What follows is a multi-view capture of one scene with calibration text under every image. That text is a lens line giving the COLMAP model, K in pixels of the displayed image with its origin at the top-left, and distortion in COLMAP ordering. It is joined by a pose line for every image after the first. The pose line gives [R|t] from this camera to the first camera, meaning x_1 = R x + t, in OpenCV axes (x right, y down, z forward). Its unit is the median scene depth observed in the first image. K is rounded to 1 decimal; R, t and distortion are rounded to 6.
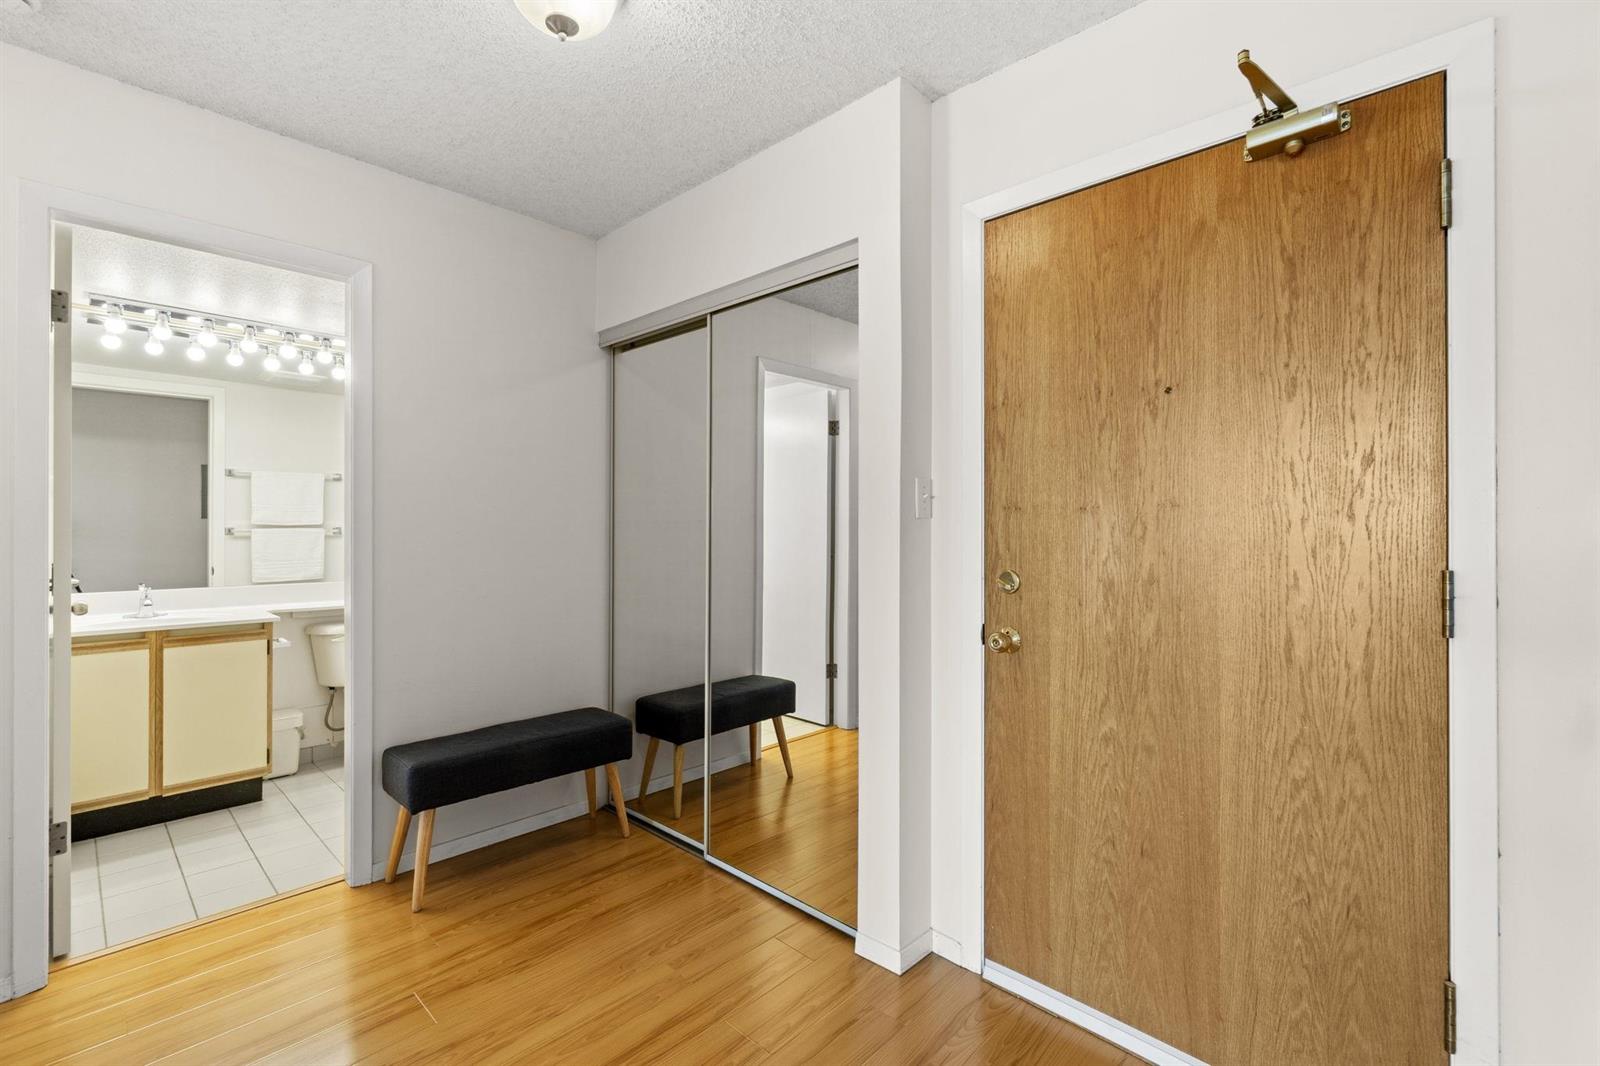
lens RADIAL K [[692.2, 0, 793.3], [0, 692.2, 522.1], [0, 0, 1]] dist [-0.004896, -0.000384]
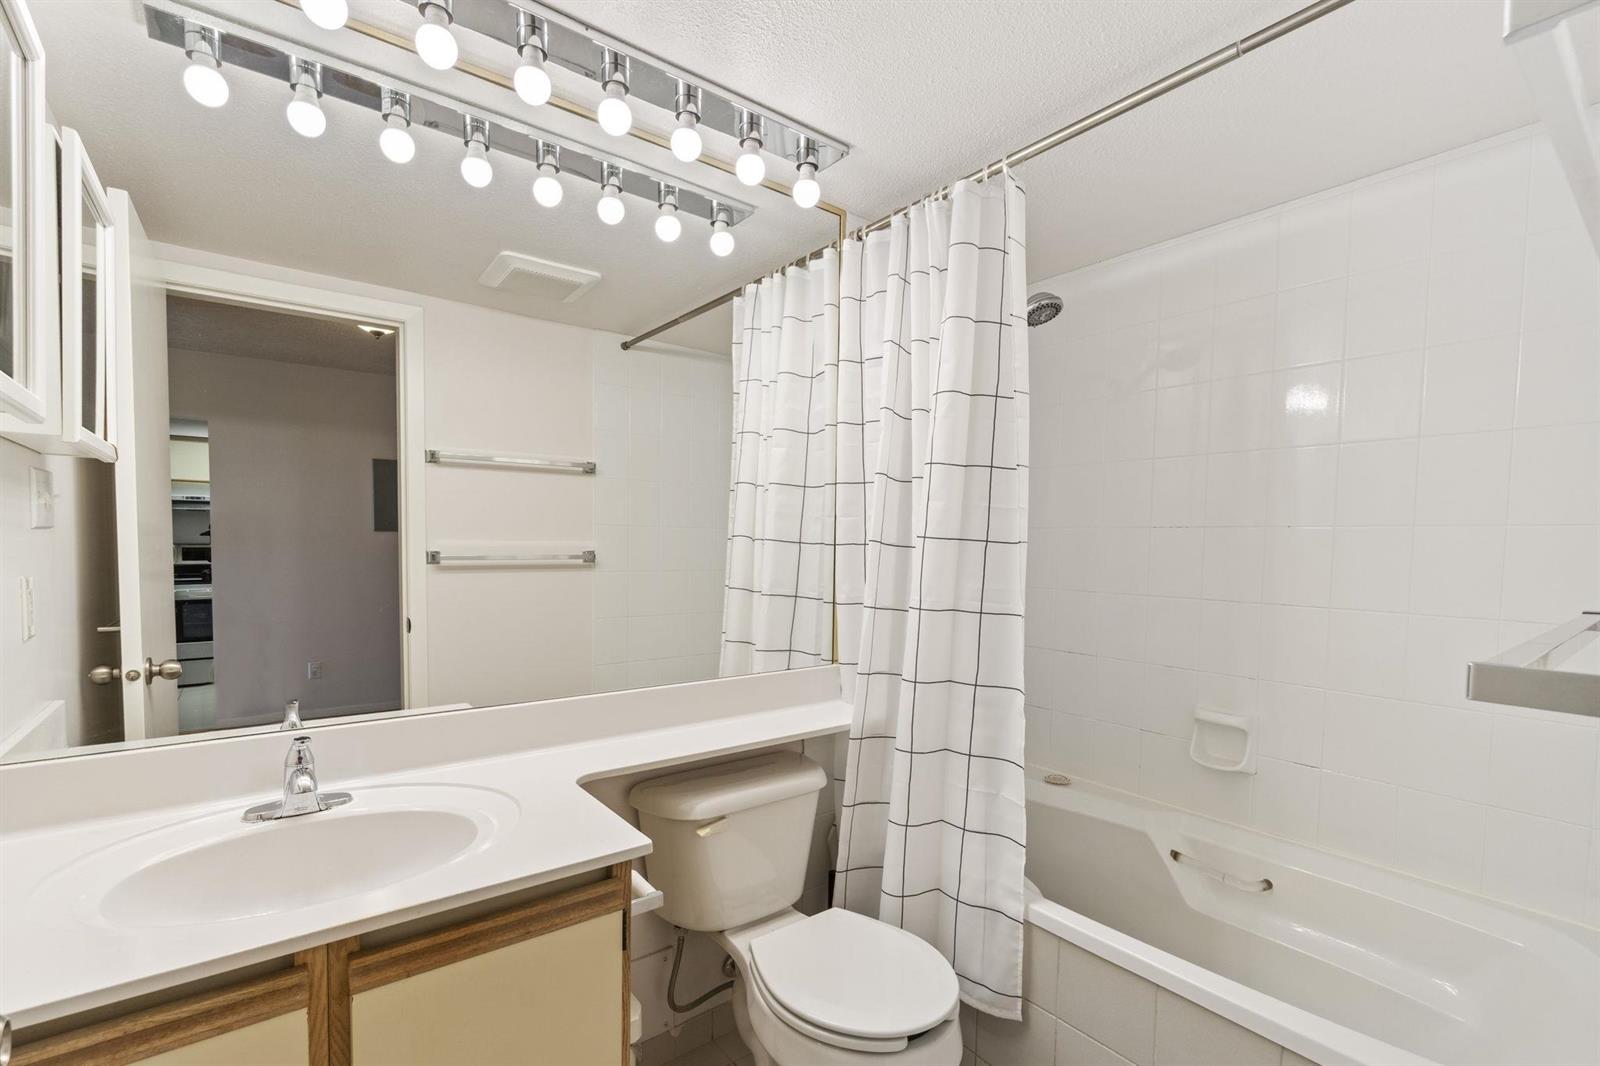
lens RADIAL K [[692.2, 0, 793.3], [0, 692.2, 522.1], [0, 0, 1]] dist [-0.004896, -0.000384]
pose [[0.989641, -0.010065, -0.143209, -0.533020], [0.010033, 0.999949, -0.000943, -0.015587], [0.143211, -0.000504, 0.989692, 0.573887]]
